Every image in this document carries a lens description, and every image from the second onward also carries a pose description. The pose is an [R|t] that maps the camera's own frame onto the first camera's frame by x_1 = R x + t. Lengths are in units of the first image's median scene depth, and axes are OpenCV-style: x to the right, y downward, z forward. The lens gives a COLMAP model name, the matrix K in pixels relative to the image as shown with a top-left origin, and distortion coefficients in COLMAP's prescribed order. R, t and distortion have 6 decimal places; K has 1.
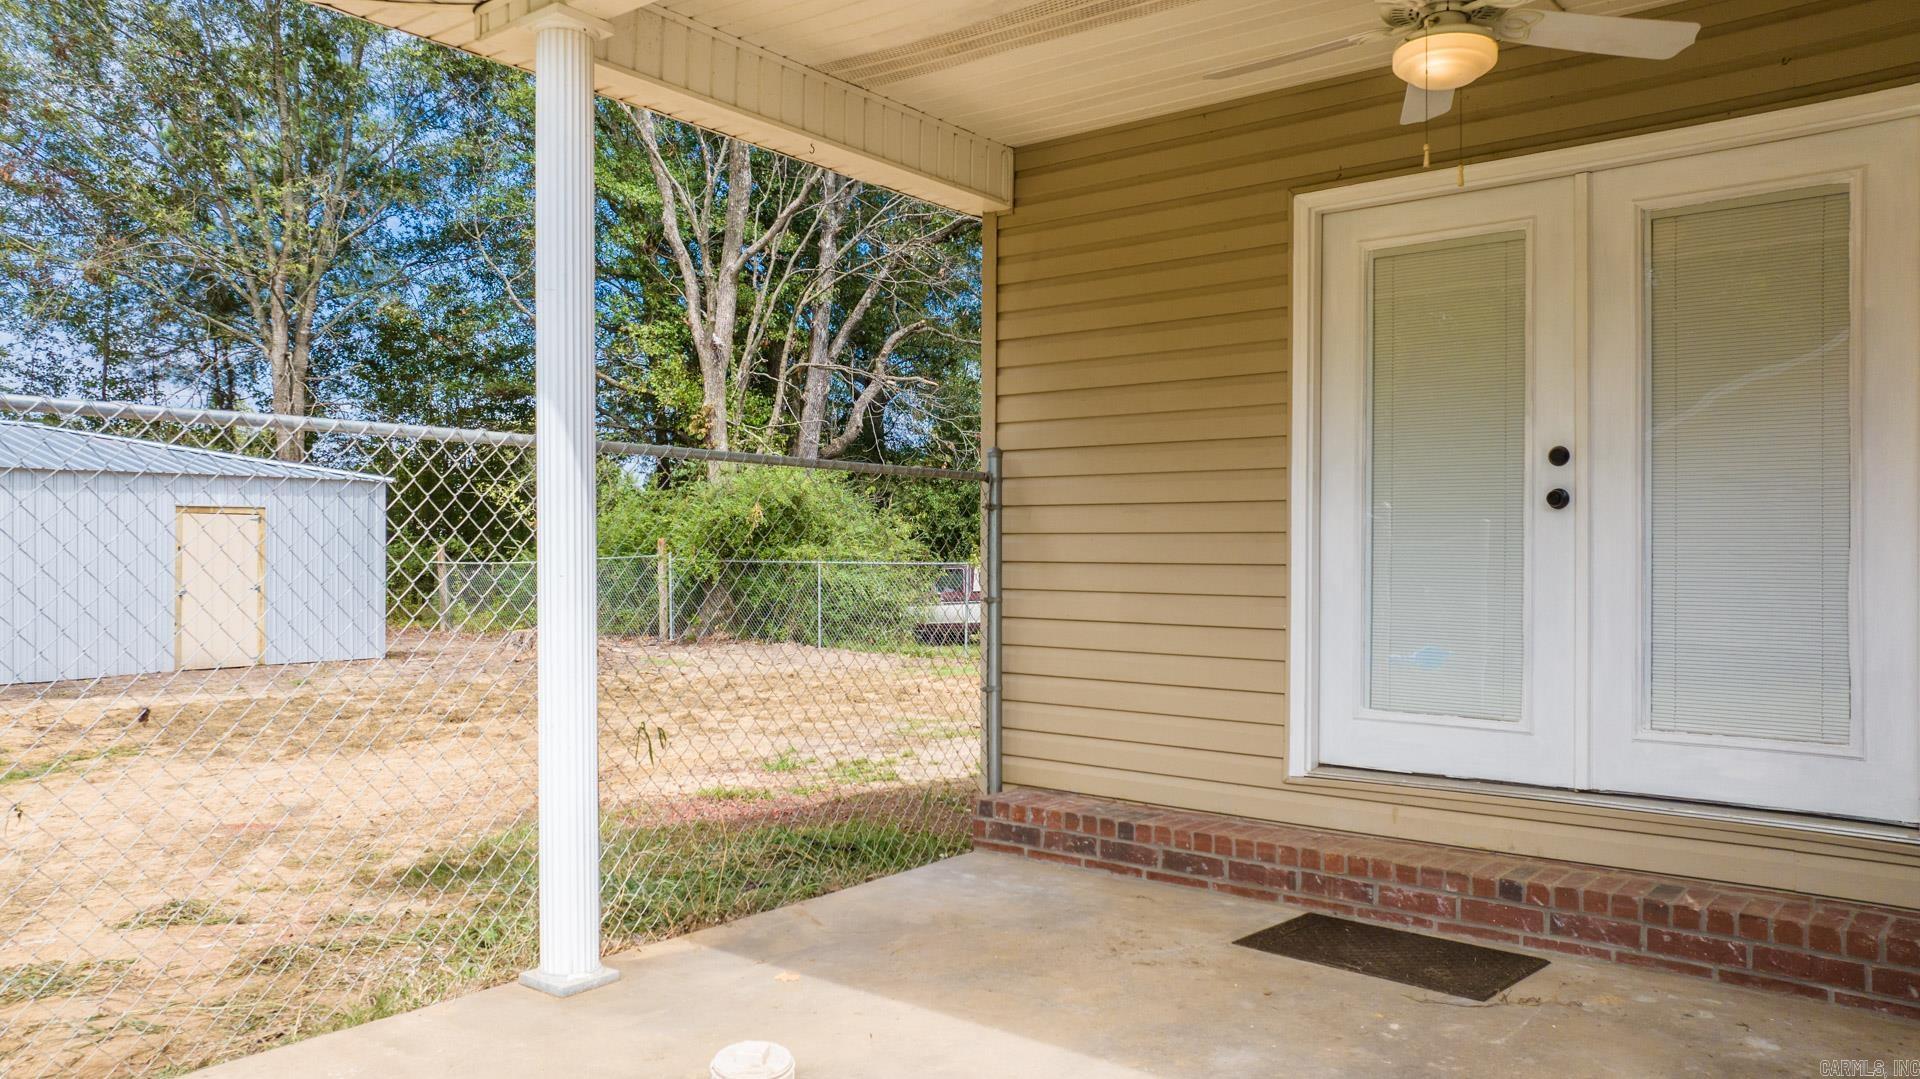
lens RADIAL K [[1350.6, 0, 956.7], [0, 1350.6, 544.1], [0, 0, 1]] dist [-0.014558, -0.001817]
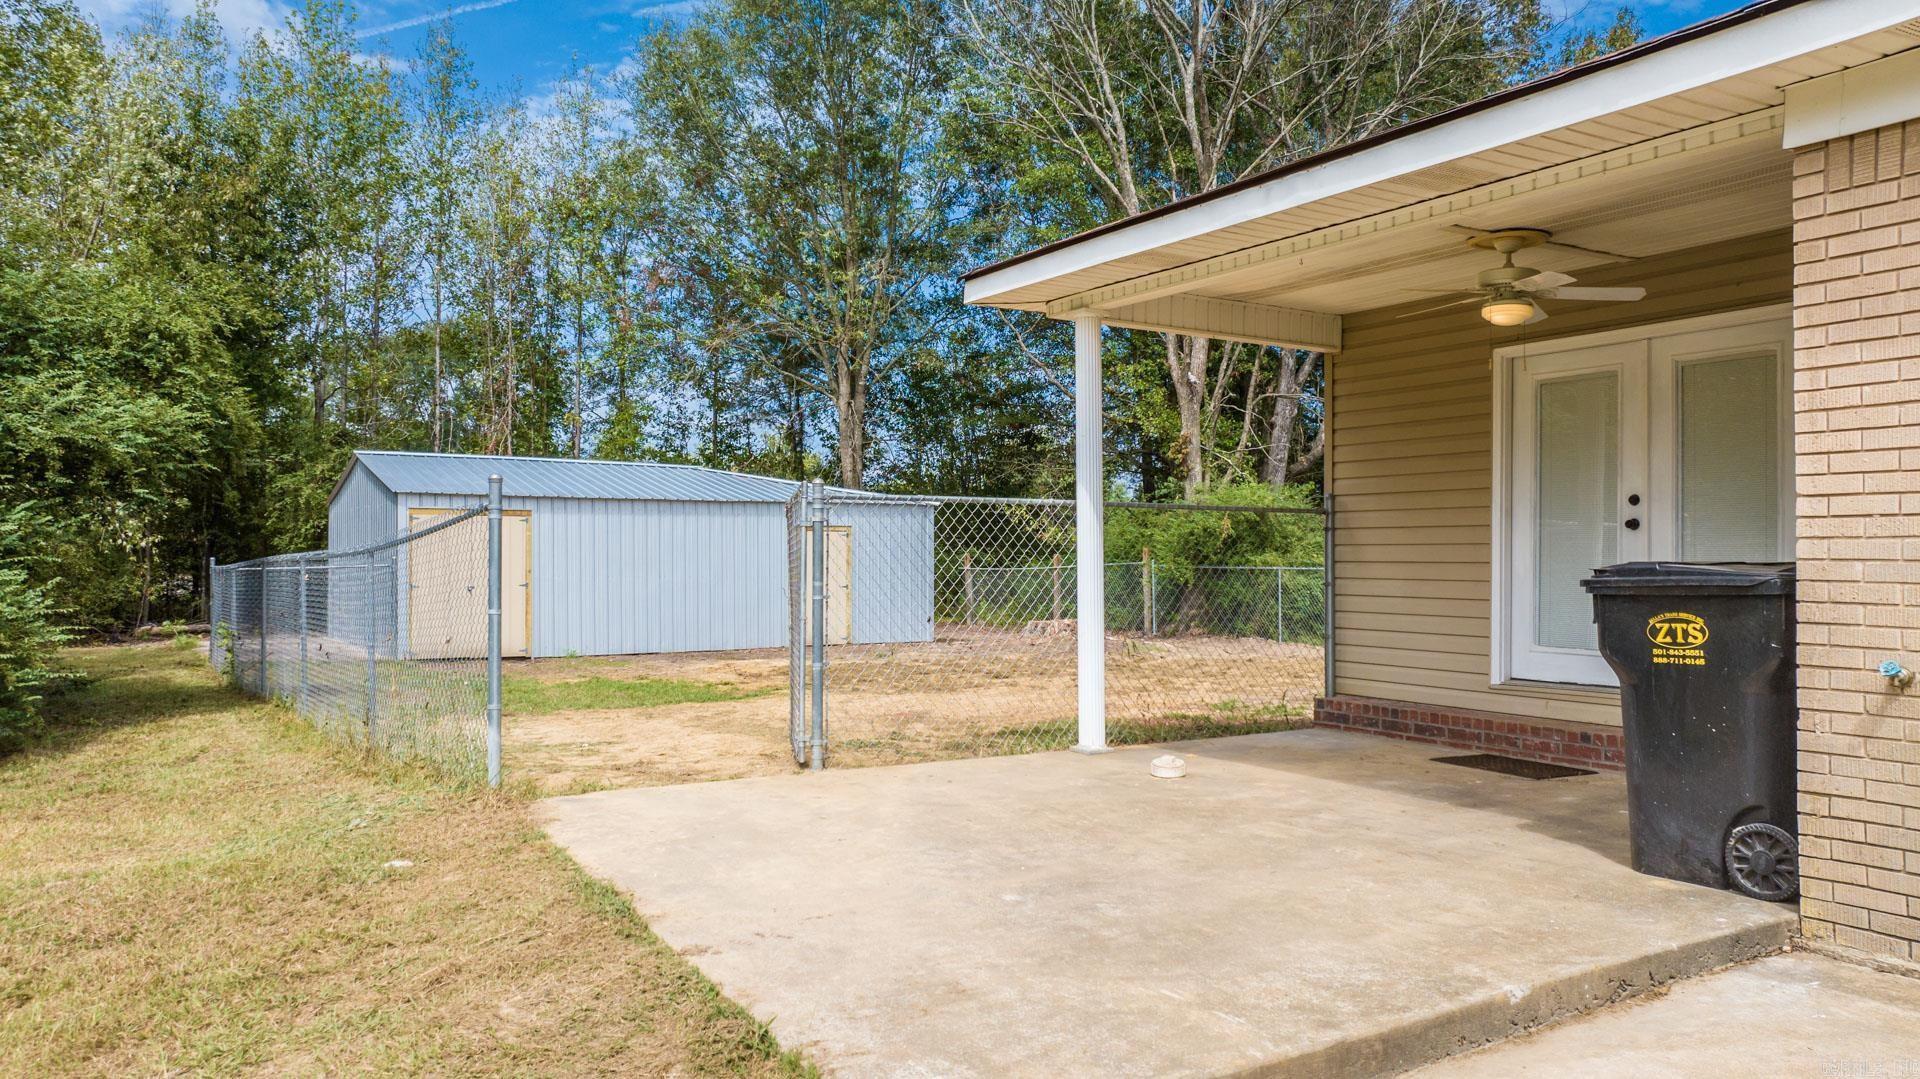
lens RADIAL K [[1350.6, 0, 956.7], [0, 1350.6, 544.1], [0, 0, 1]] dist [-0.014558, -0.001817]
pose [[0.936659, -0.004701, -0.350212, 0.043166], [0.002322, 0.999971, -0.007212, 0.000554], [0.350236, 0.005942, 0.936643, -0.177249]]
